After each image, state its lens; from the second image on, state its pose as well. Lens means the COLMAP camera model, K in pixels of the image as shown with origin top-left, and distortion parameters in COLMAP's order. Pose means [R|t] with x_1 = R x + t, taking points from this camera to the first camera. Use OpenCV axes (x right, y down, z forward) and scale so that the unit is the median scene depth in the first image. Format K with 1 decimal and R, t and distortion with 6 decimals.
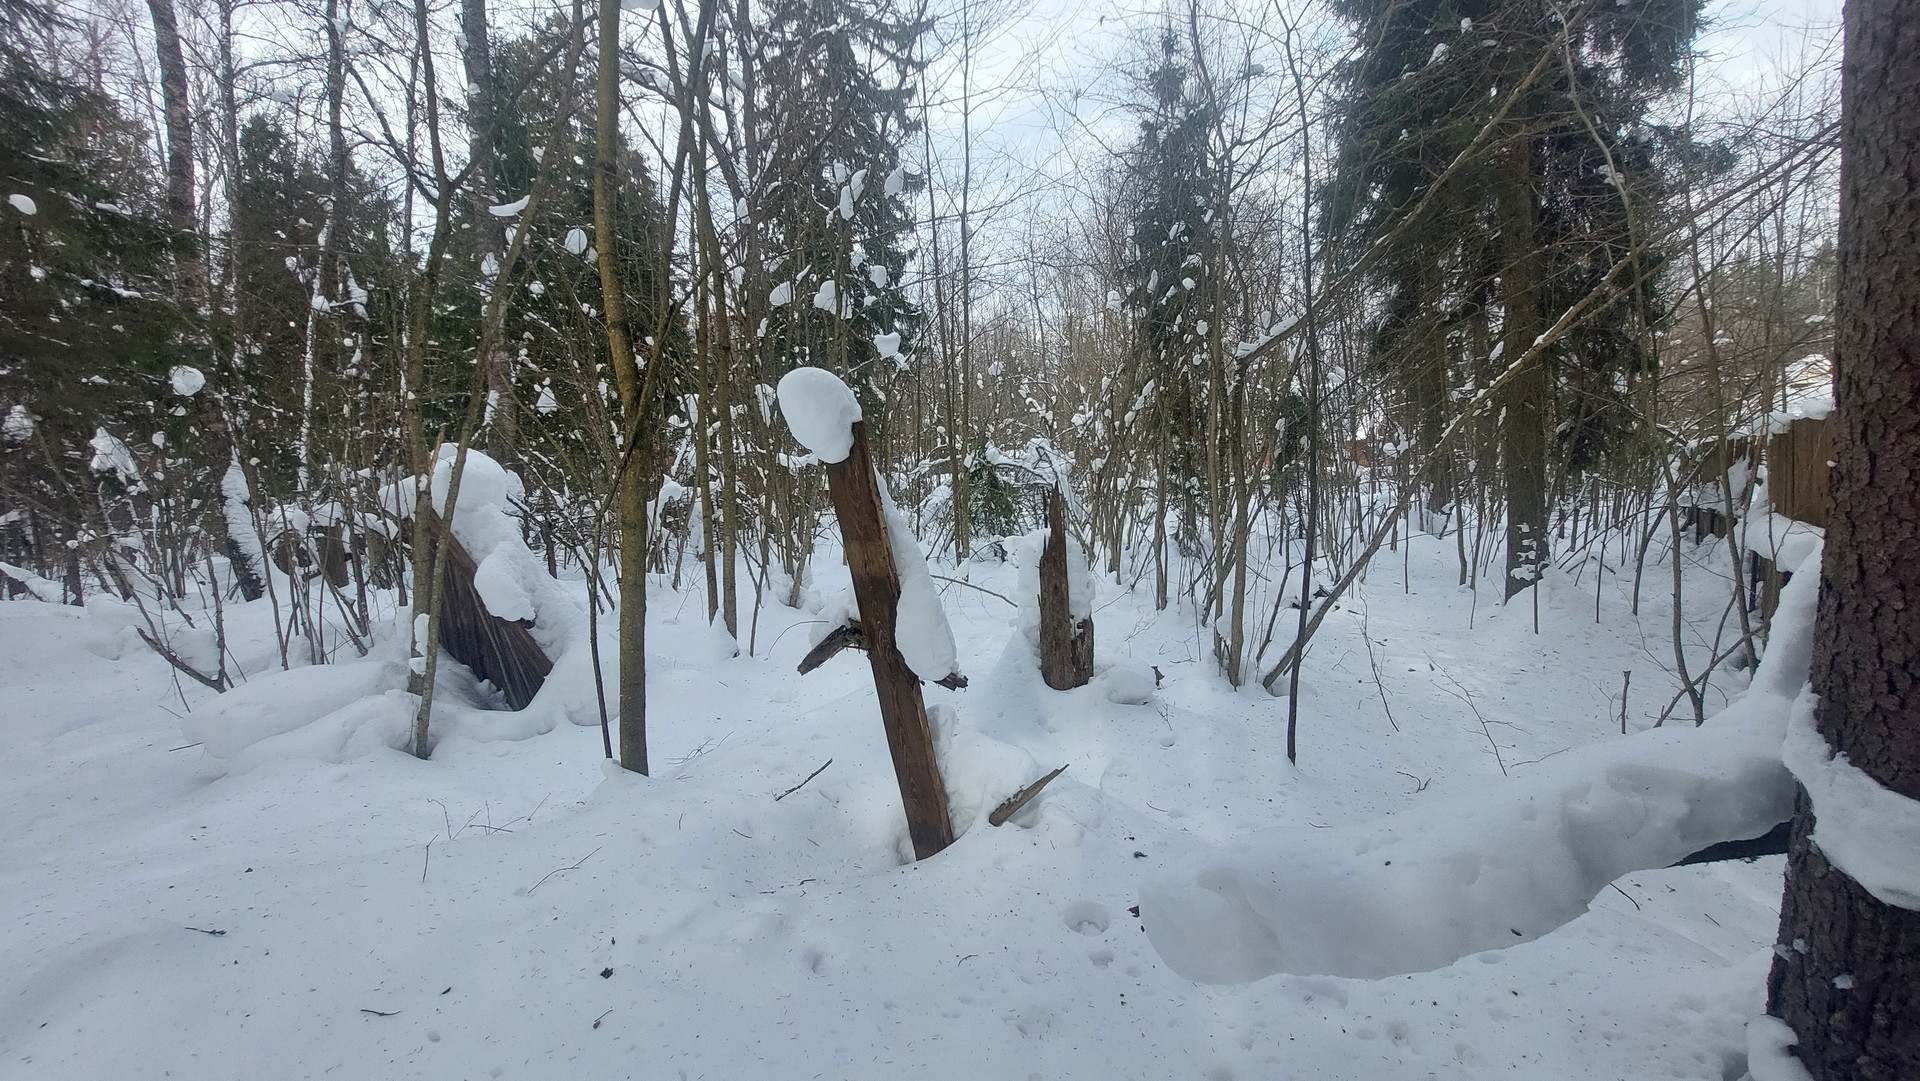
lens RADIAL K [[795.4, 0, 960.0], [0, 795.4, 540.5], [0, 0, 1]] dist [-0.001351, -0.006179]
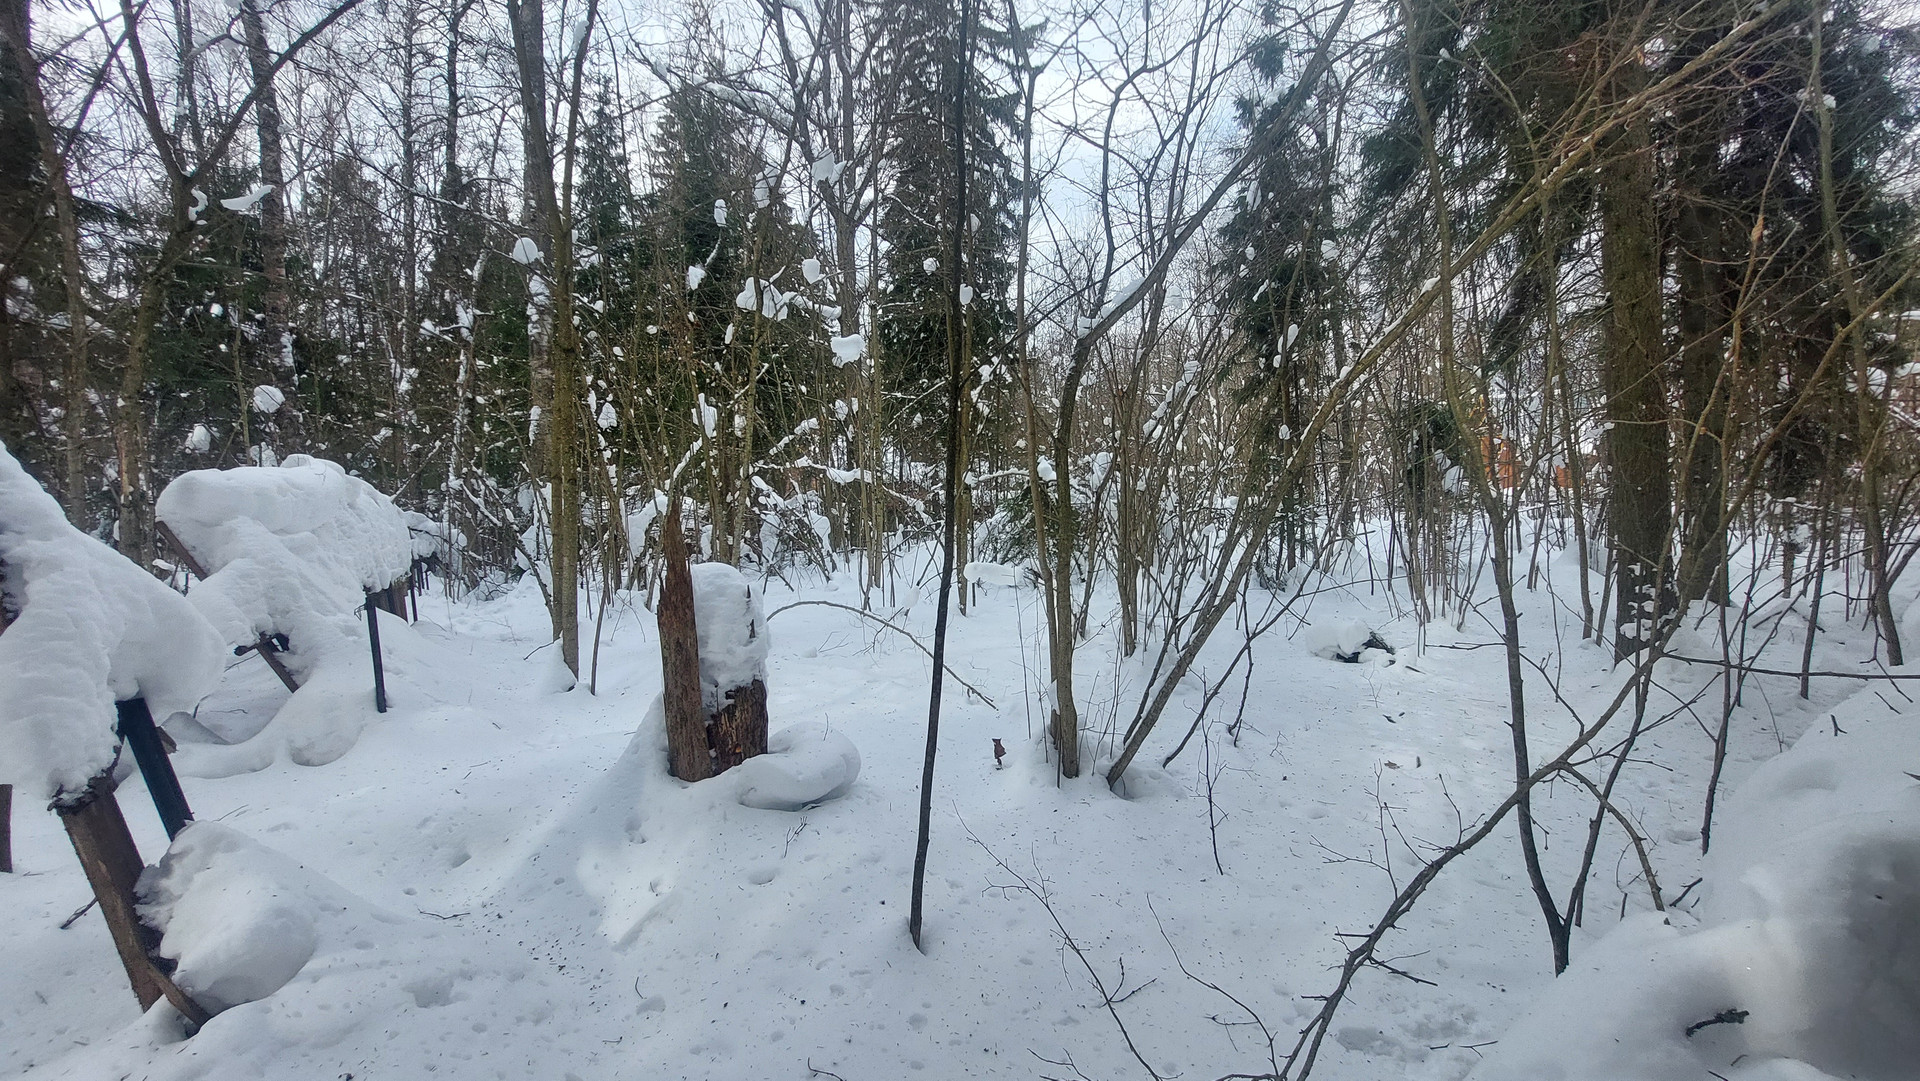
lens RADIAL K [[795.4, 0, 960.0], [0, 795.4, 540.5], [0, 0, 1]] dist [-0.001351, -0.006179]
pose [[0.979069, 0.021386, -0.202401, 0.173125], [-0.025417, 0.999526, -0.017342, -0.010103], [0.201934, 0.022123, 0.979149, 0.107085]]
